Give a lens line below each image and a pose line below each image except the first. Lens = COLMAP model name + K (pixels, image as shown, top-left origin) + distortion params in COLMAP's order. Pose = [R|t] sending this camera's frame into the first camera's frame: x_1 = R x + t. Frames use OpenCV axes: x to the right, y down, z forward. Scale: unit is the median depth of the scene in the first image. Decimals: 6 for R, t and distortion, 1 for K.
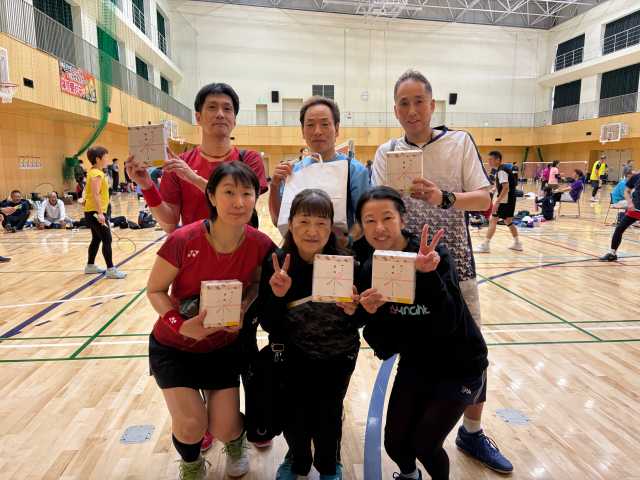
lens RADIAL K [[482.7, 0, 319.3], [0, 482.7, 240.0], [0, 0, 1]] dist [0.054980, -0.060411]
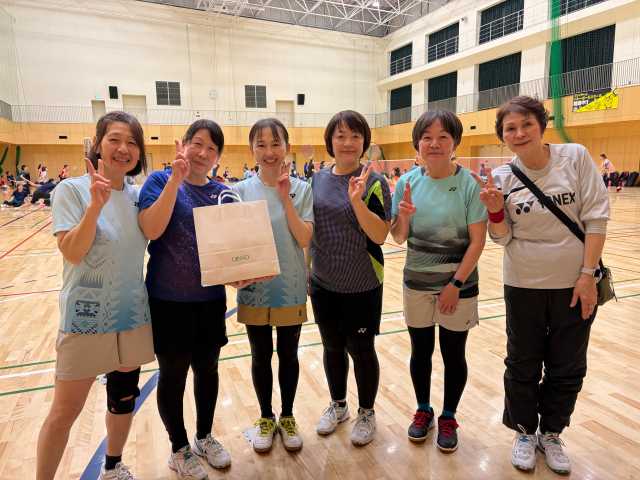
lens RADIAL K [[482.7, 0, 318.9], [0, 482.7, 239.4], [0, 0, 1]] dist [0.054980, -0.060411]
pose [[0.960686, -0.058793, 0.271340, 0.018255], [0.058904, 0.998234, 0.007743, -0.000602], [-0.271316, 0.008544, 0.962452, 0.005160]]
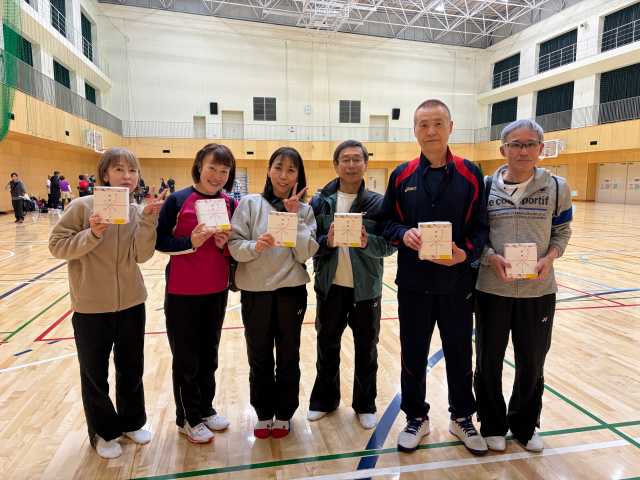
lens RADIAL K [[482.7, 0, 321.1], [0, 482.7, 237.4], [0, 0, 1]] dist [0.054980, -0.060411]
pose [[0.993395, -0.013085, 0.113999, 0.006739], [0.017022, 0.999289, -0.033627, -0.007645], [-0.113478, 0.035345, 0.992912, 0.044560]]
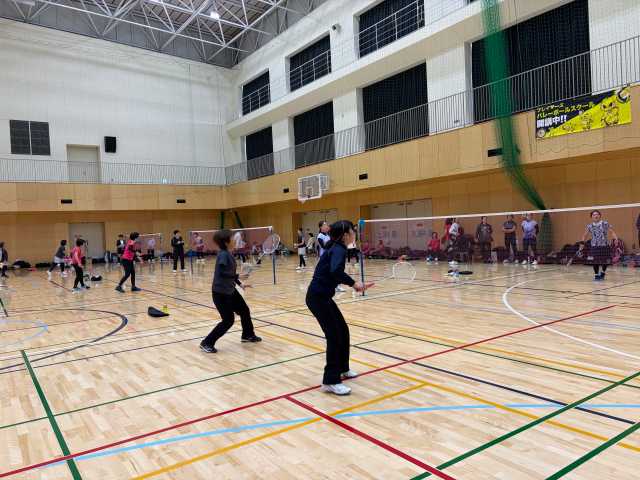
lens RADIAL K [[482.7, 0, 319.7], [0, 482.7, 241.8], [0, 0, 1]] dist [0.054980, -0.060411]
pose [[0.863451, -0.056341, 0.501277, 0.204886], [0.124726, 0.986732, -0.103937, -0.051752], [-0.488770, 0.152267, 0.859022, 0.324625]]
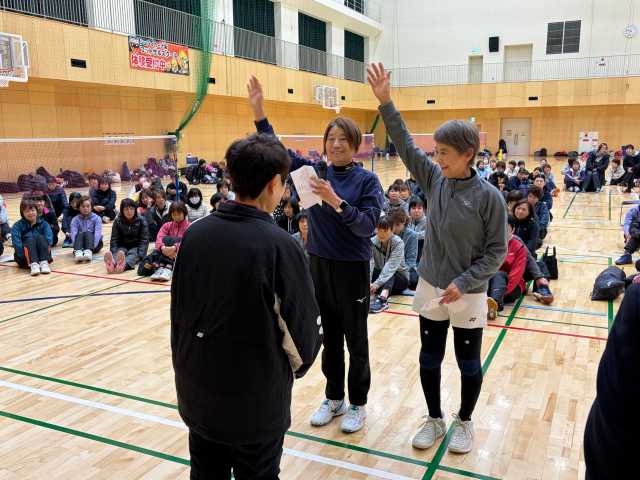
lens RADIAL K [[602.9, 0, 318.2], [0, 602.9, 238.0], [0, 0, 1]] dist [0.018474, 0.000000]
pose [[0.860554, 0.077168, -0.503480, 0.191048], [-0.067516, 0.997017, 0.037411, -0.012316], [0.504865, 0.001799, 0.863196, 0.053779]]
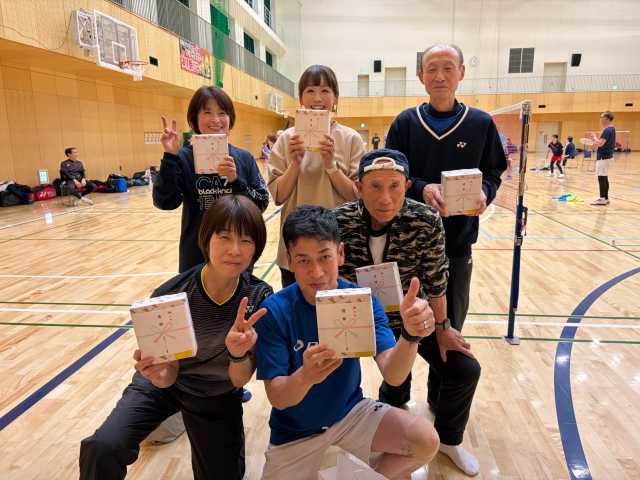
lens RADIAL K [[482.7, 0, 319.4], [0, 482.7, 240.1], [0, 0, 1]] dist [0.054980, -0.060411]
pose [[0.981437, 0.027989, -0.189730, -0.011916], [-0.017605, 0.998264, 0.056197, -0.000198], [0.190973, -0.051814, 0.980227, 0.005716]]
